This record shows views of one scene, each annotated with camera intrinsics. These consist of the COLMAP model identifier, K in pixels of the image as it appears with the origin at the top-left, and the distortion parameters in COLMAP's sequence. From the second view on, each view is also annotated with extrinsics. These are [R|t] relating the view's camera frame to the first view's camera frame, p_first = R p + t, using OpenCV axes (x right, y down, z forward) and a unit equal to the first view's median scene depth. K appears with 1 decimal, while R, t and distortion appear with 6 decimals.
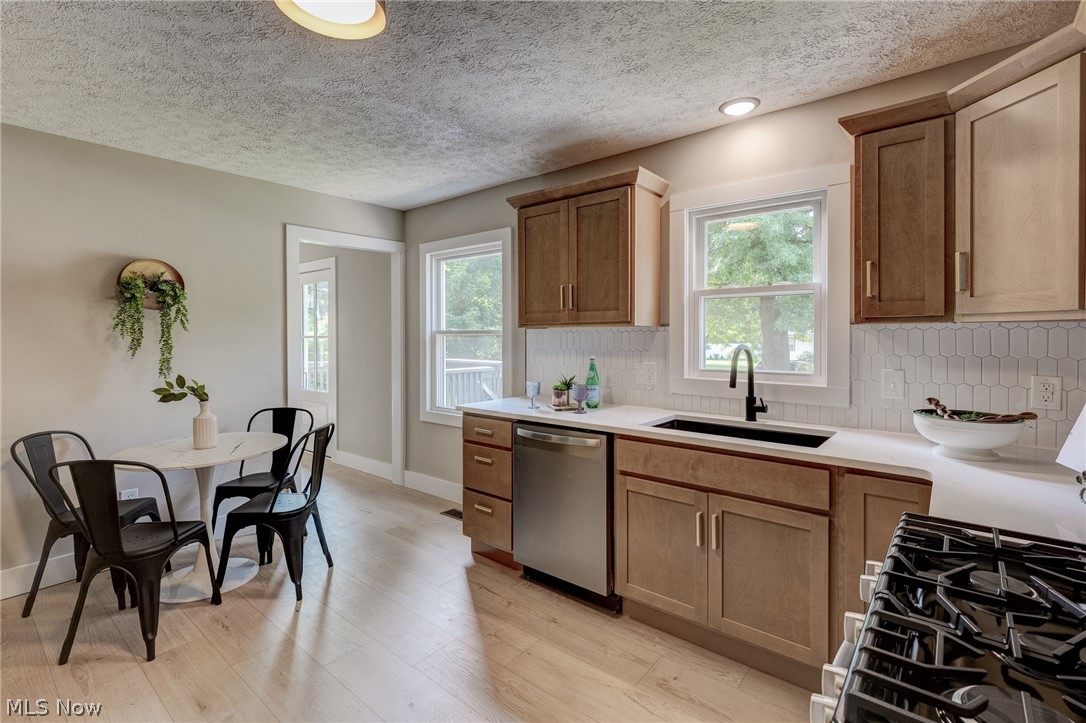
lens RADIAL K [[493.5, 0, 543.5], [0, 493.5, 336.4], [0, 0, 1]] dist [0.000869, 0.000057]
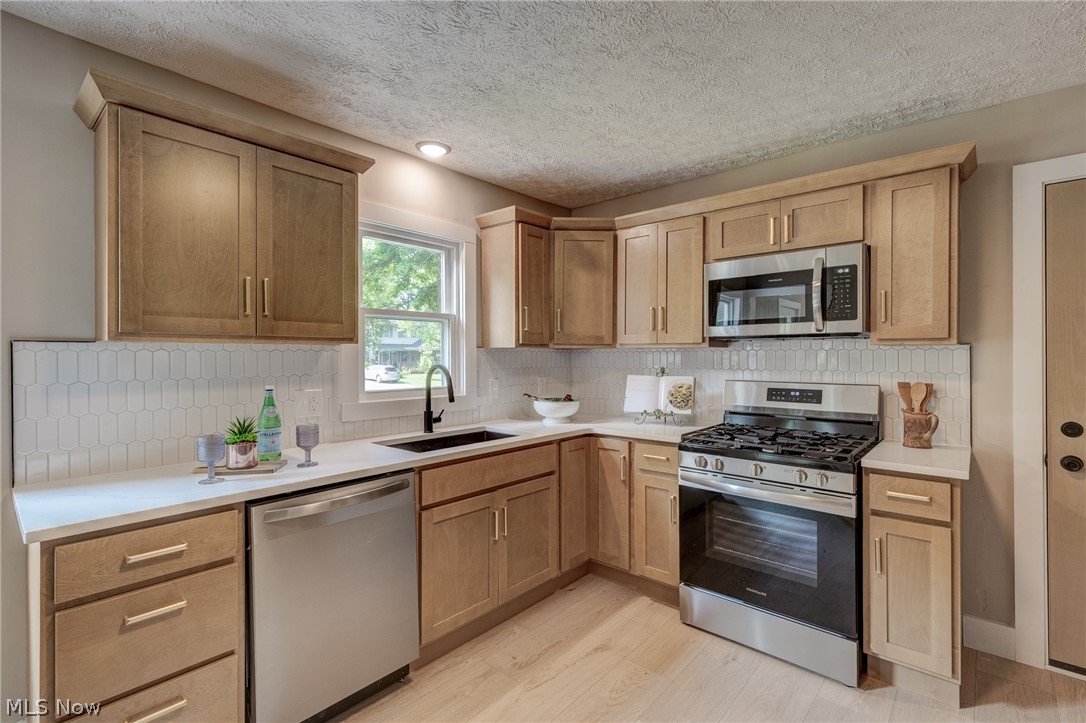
lens RADIAL K [[502.3, 0, 533.7], [0, 502.3, 355.8], [0, 0, 1]] dist [0.002654, -0.000091]
pose [[0.041124, 0.002116, 0.999152, -0.637018], [0.006320, 0.999977, -0.002378, 0.002233], [-0.999134, 0.006412, 0.041110, 0.650561]]
